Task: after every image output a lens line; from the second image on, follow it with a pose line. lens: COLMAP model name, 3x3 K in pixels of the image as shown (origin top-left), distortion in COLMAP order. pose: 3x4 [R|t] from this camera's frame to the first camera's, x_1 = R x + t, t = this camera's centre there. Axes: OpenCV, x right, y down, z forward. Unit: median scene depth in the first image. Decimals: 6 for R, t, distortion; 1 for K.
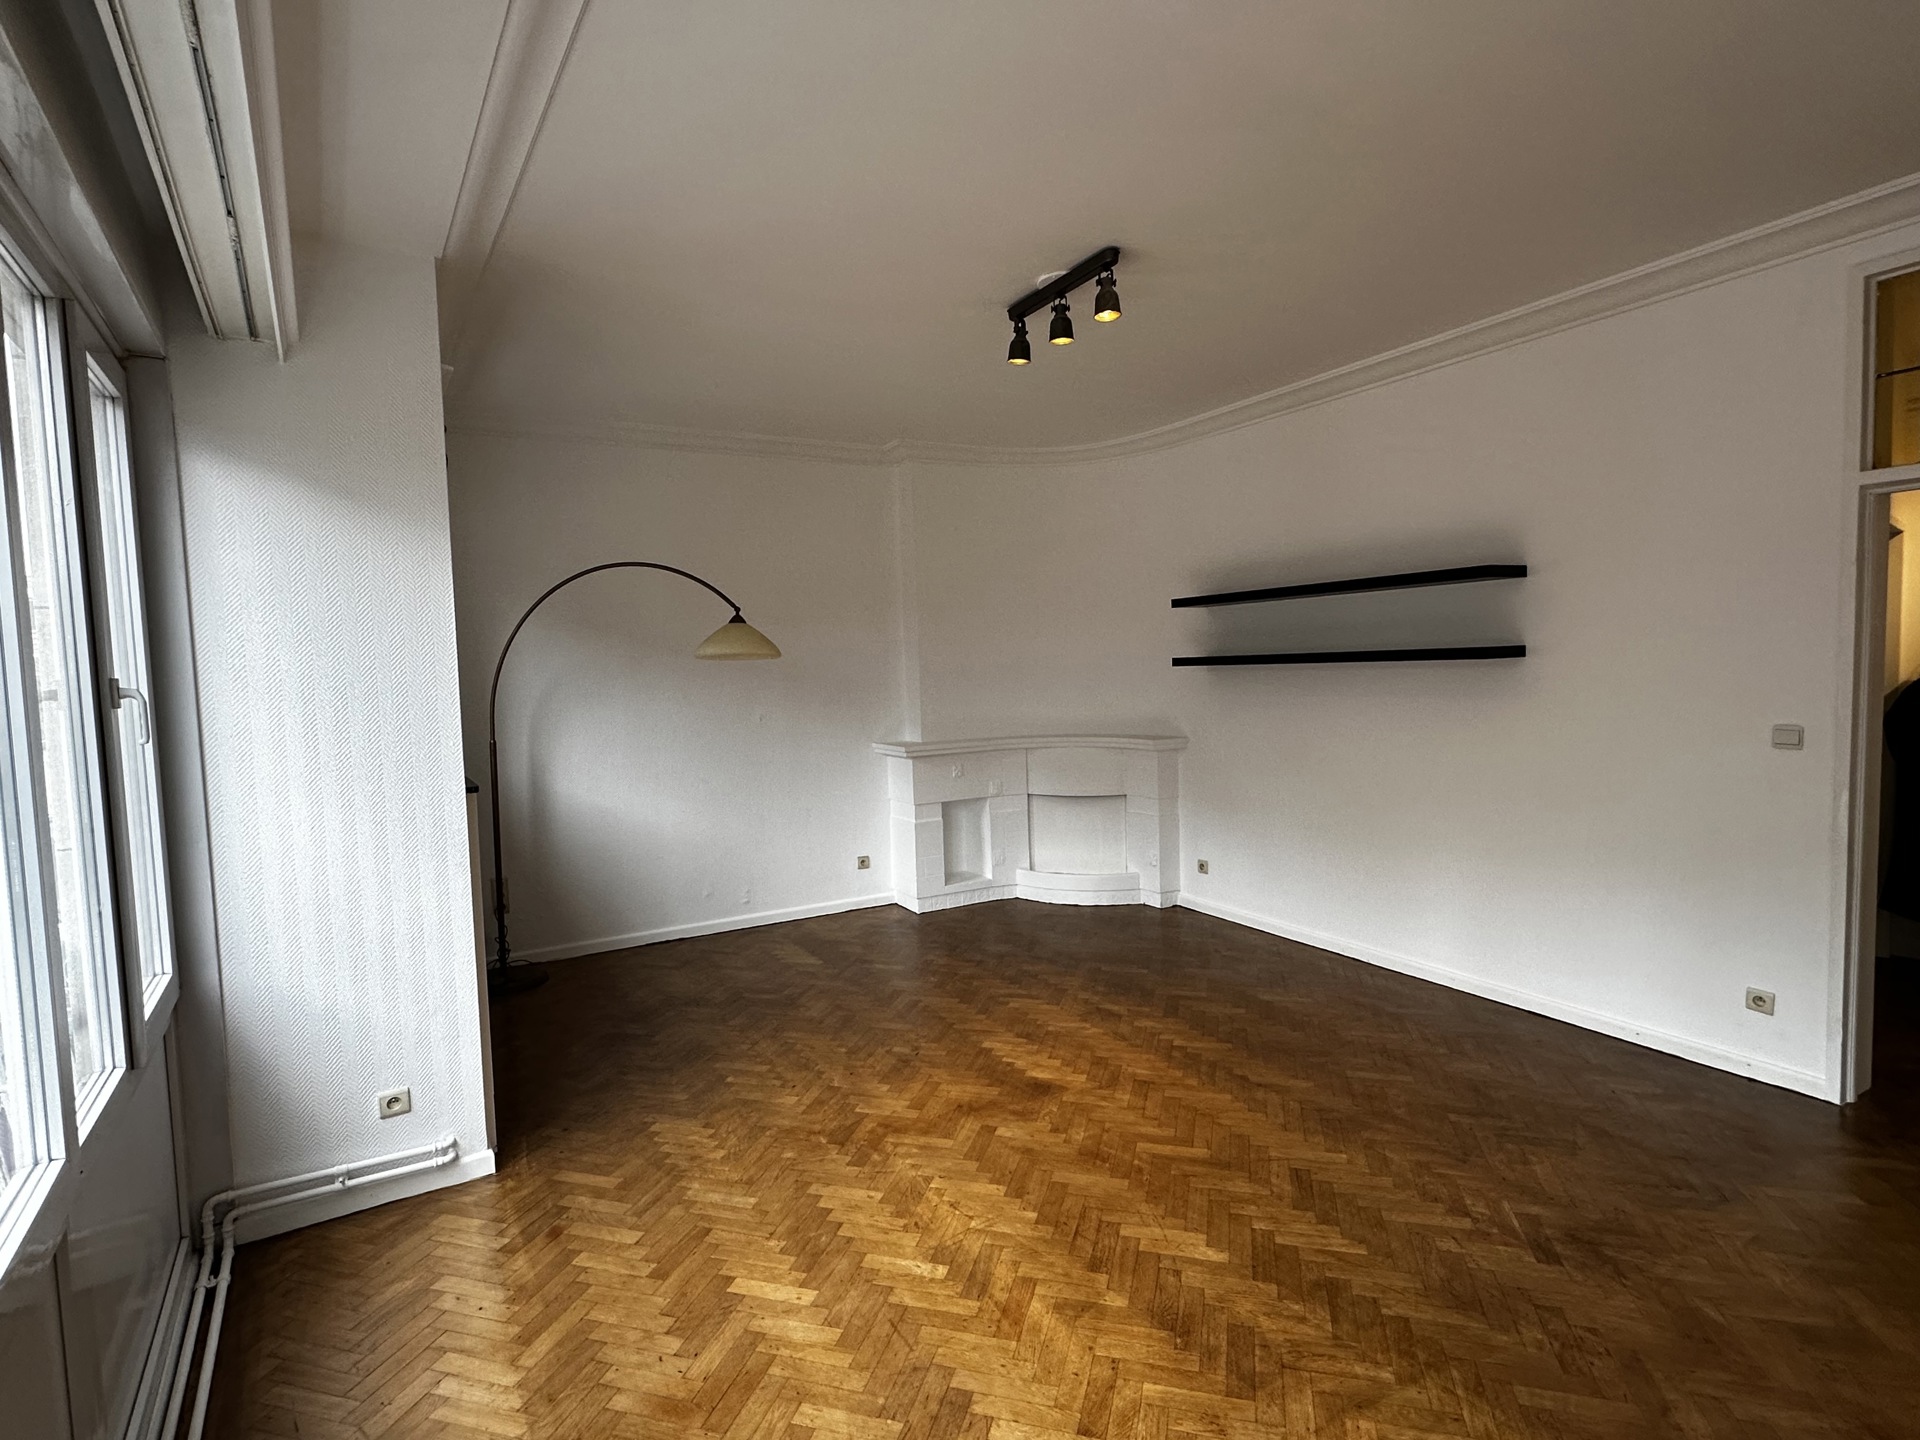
lens RADIAL K [[935.1, 0, 960.0], [0, 935.1, 720.0], [0, 0, 1]] dist [-0.000050, -0.000441]
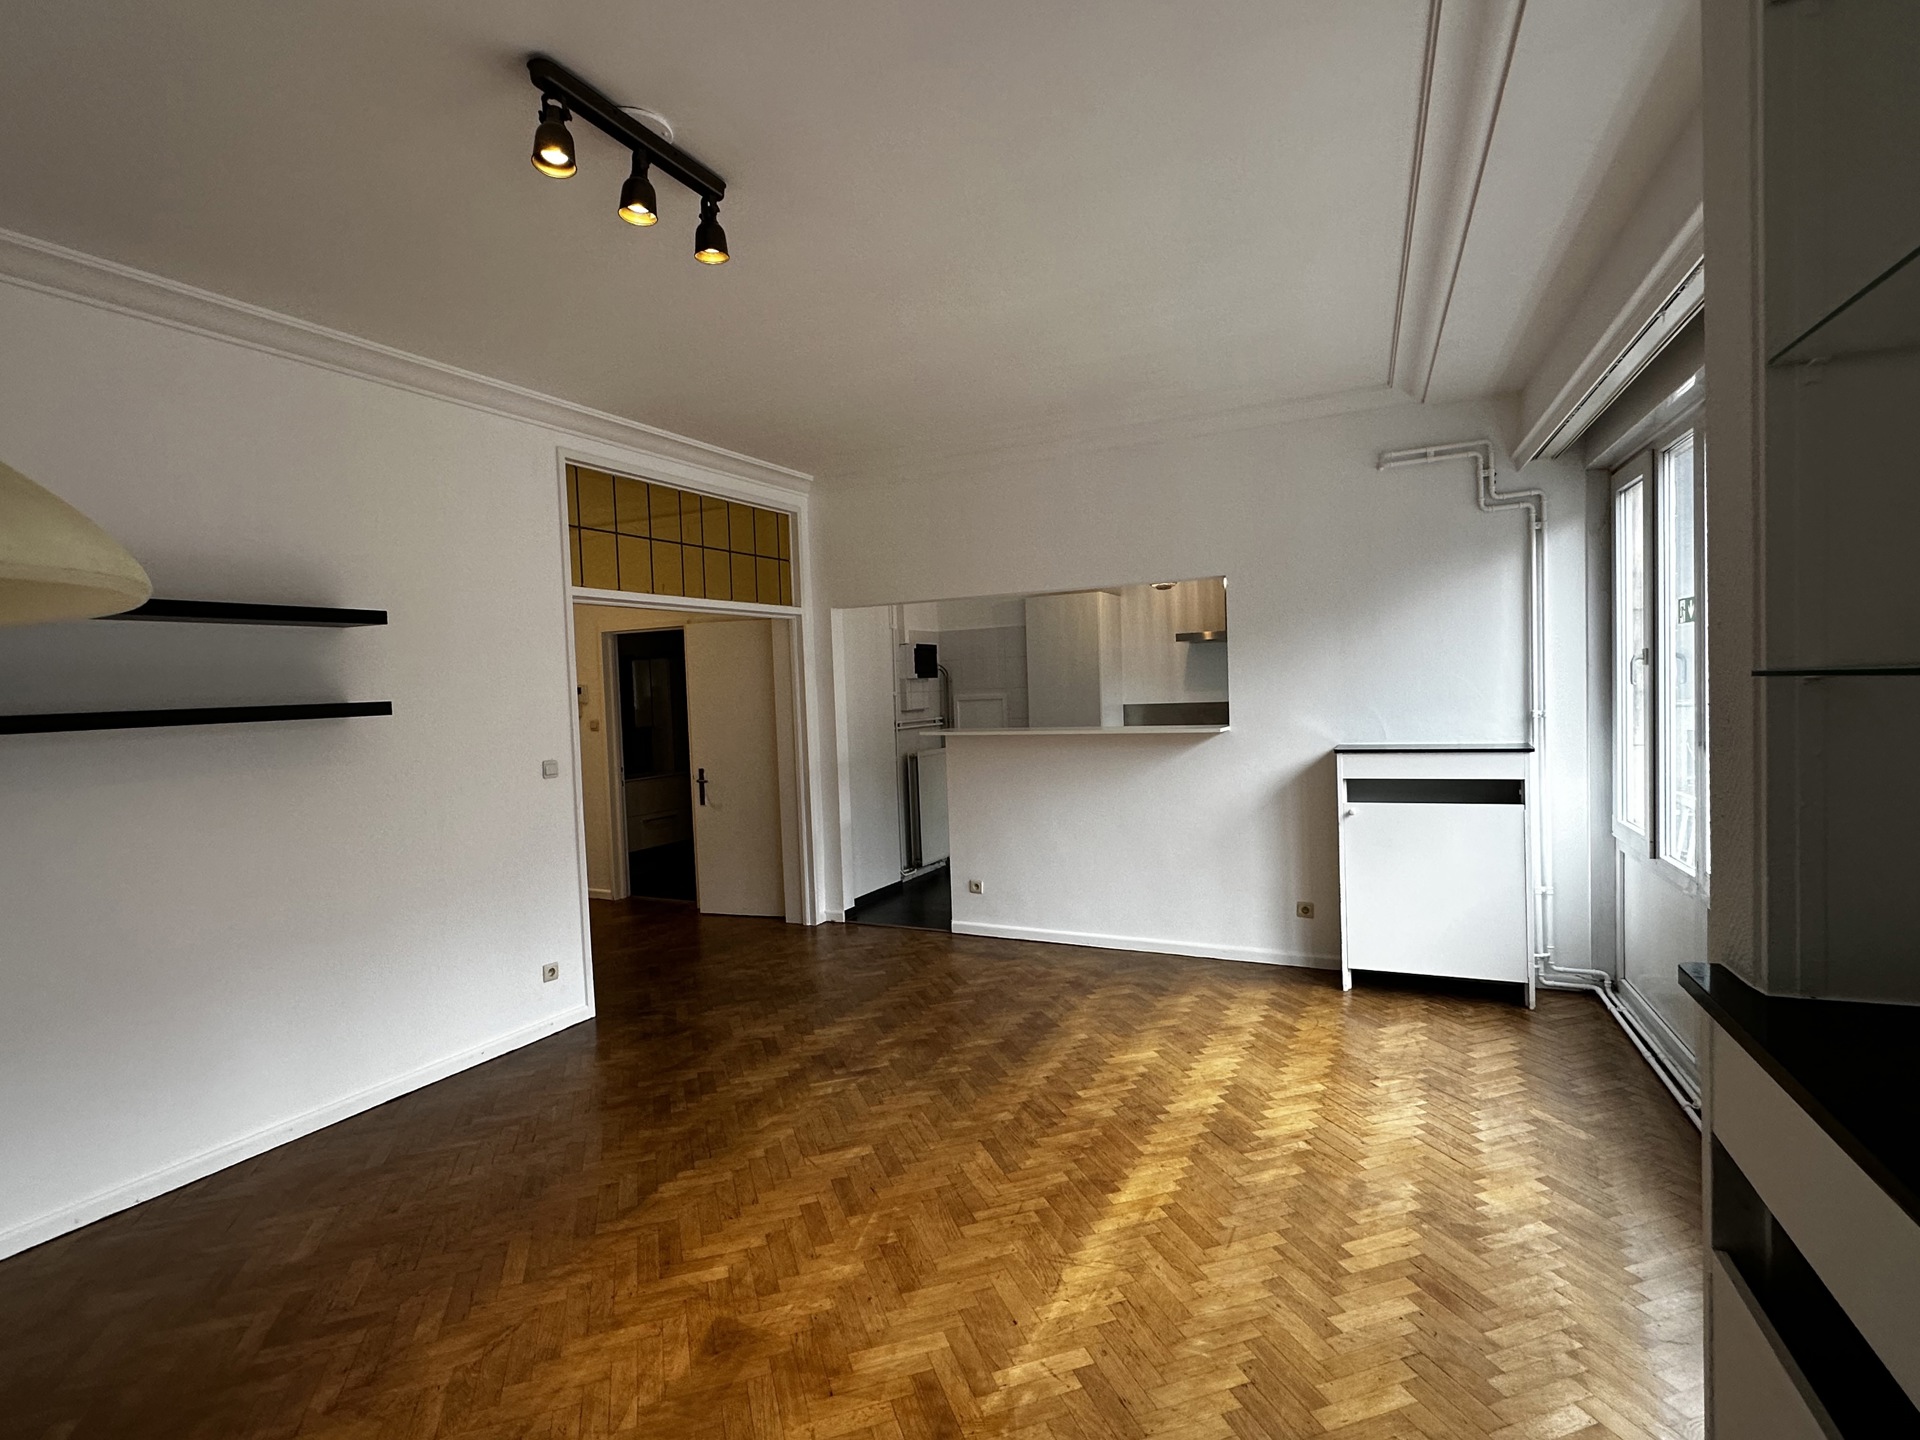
lens RADIAL K [[935.1, 0, 960.0], [0, 935.1, 720.0], [0, 0, 1]] dist [-0.000050, -0.000441]
pose [[-0.547296, 0.021122, 0.836673, -0.542103], [0.103180, 0.993758, 0.042406, -0.046276], [-0.830555, 0.109536, -0.546059, 1.148040]]
